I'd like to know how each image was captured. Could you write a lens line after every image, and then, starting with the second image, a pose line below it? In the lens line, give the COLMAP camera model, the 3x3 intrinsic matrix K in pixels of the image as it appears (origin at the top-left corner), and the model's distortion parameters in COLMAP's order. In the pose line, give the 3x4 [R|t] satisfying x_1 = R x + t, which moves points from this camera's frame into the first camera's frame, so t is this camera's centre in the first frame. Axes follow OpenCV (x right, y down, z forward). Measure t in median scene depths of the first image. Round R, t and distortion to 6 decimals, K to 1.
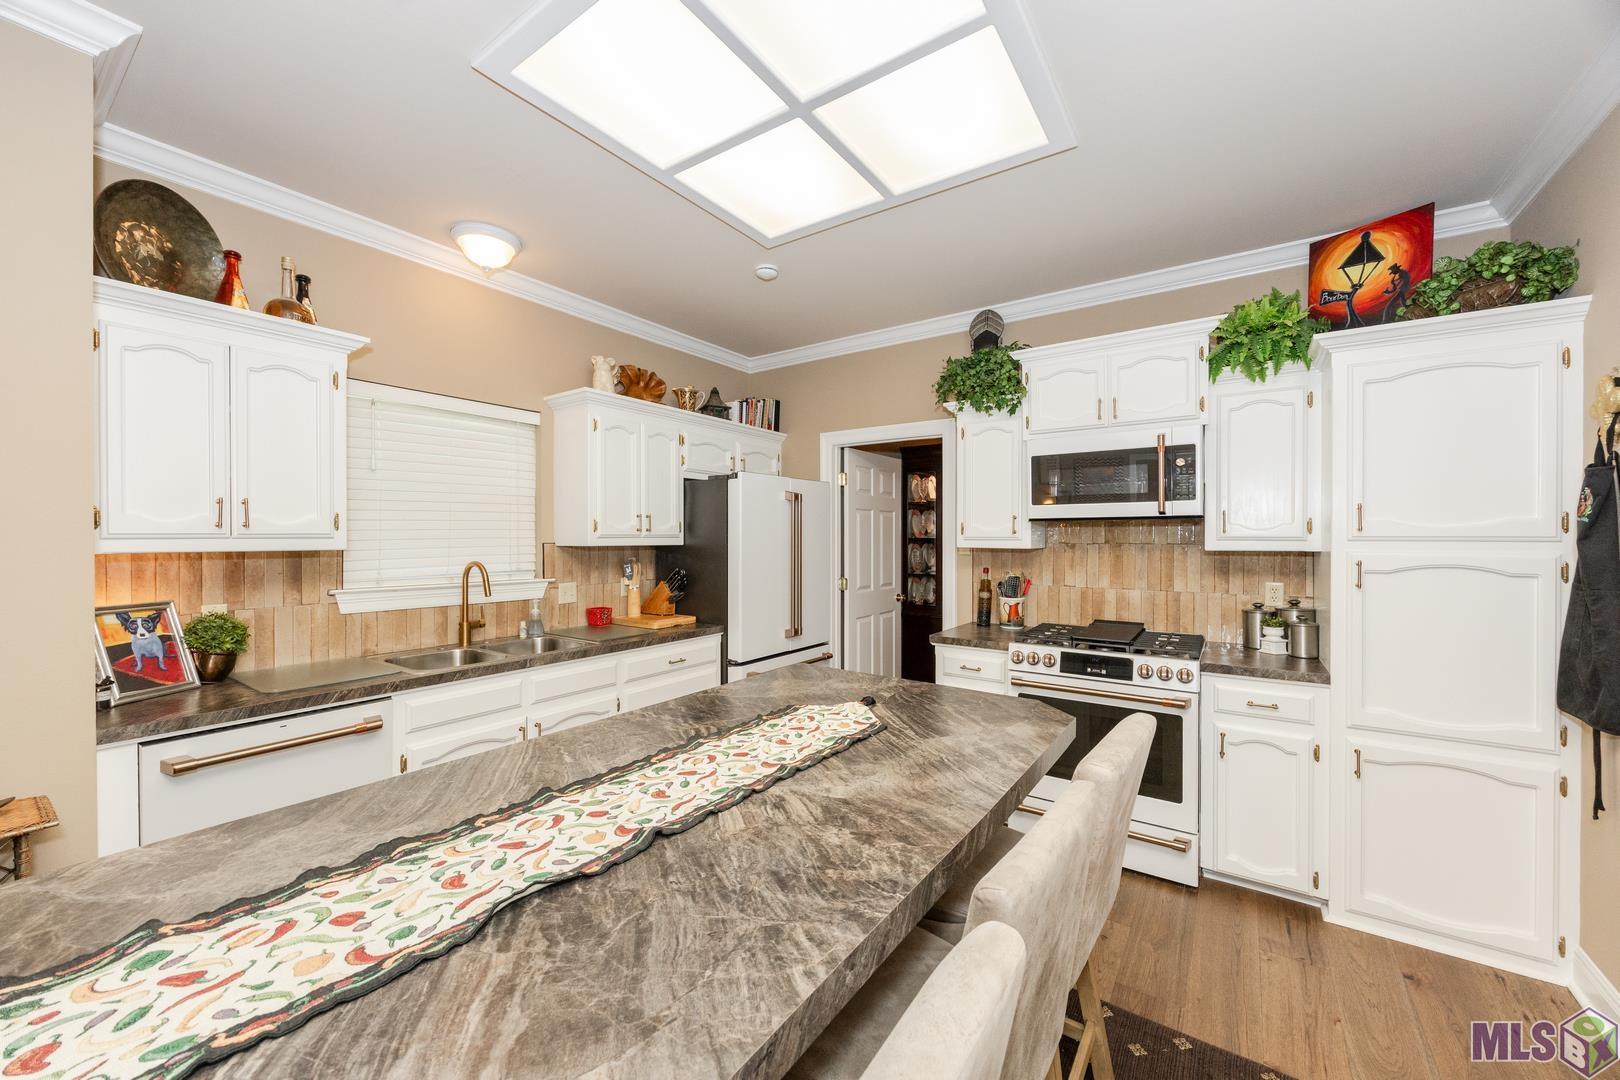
lens RADIAL K [[626.2, 0, 816.3], [0, 626.2, 537.6], [0, 0, 1]] dist [0.002209, -0.001267]
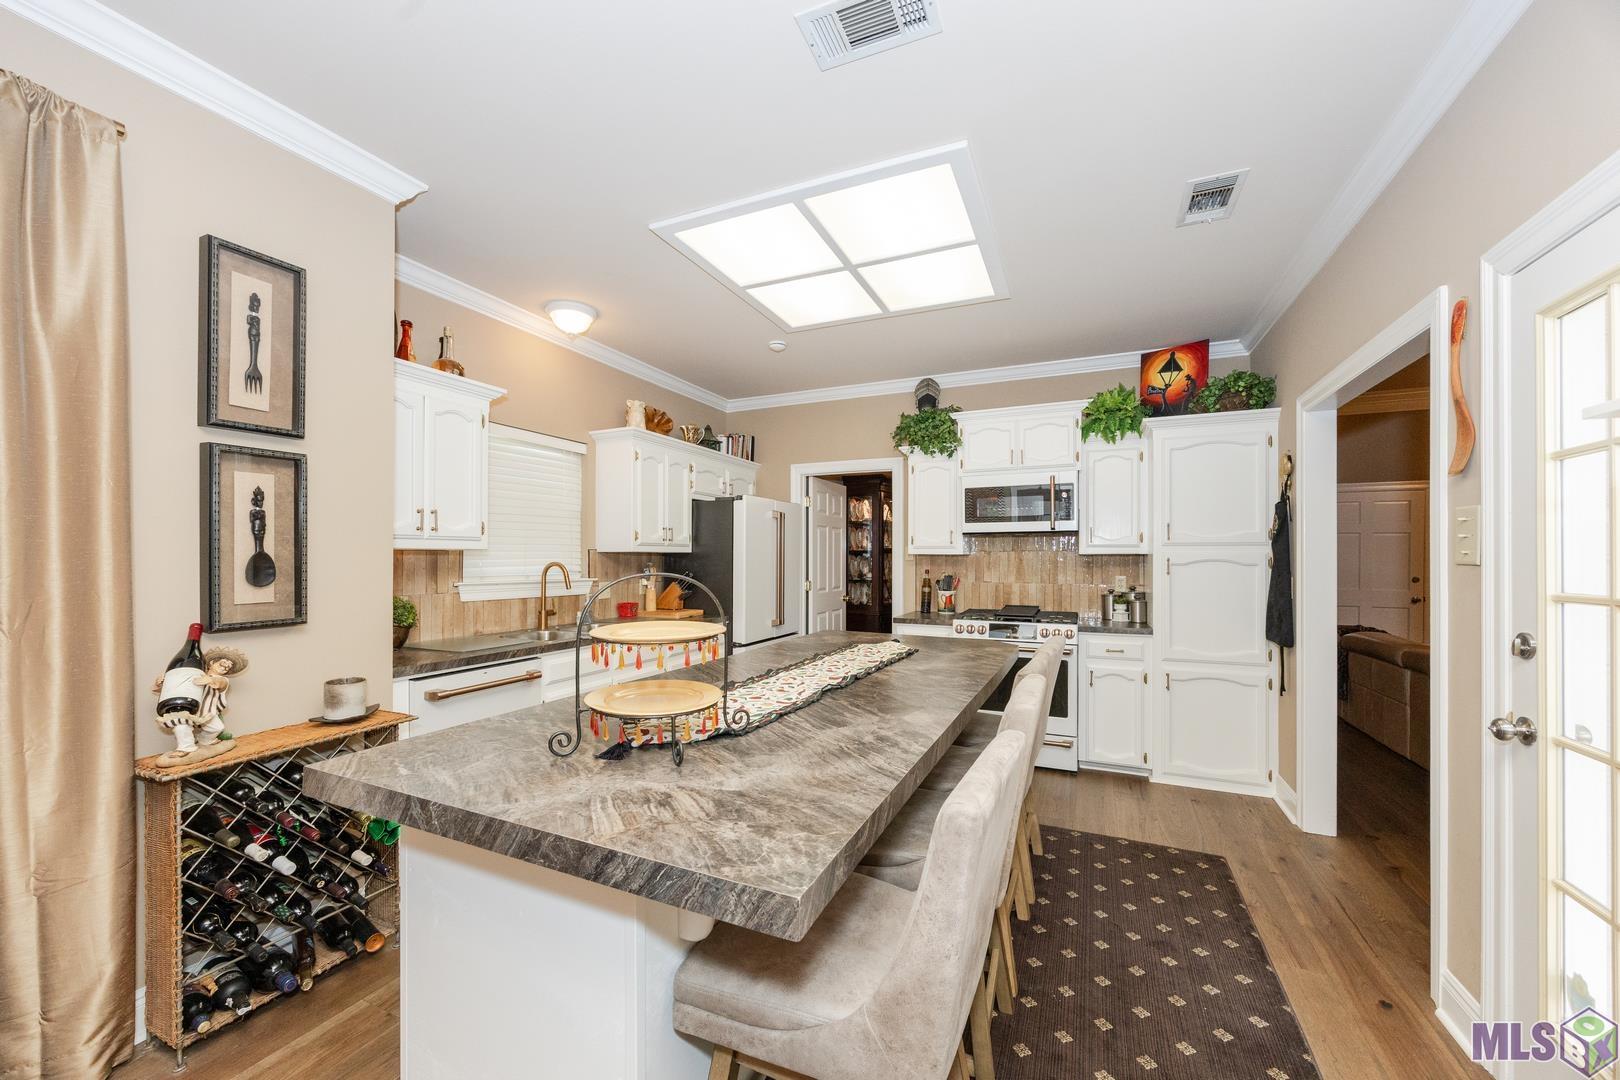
lens RADIAL K [[626.2, 0, 803.7], [0, 626.2, 553.3], [0, 0, 1]] dist [0.002209, -0.001267]
pose [[0.985342, 0.003326, 0.170560, -0.294239], [-0.001892, 0.999961, -0.008572, 0.034096], [-0.170582, 0.008123, 0.985310, -0.376733]]
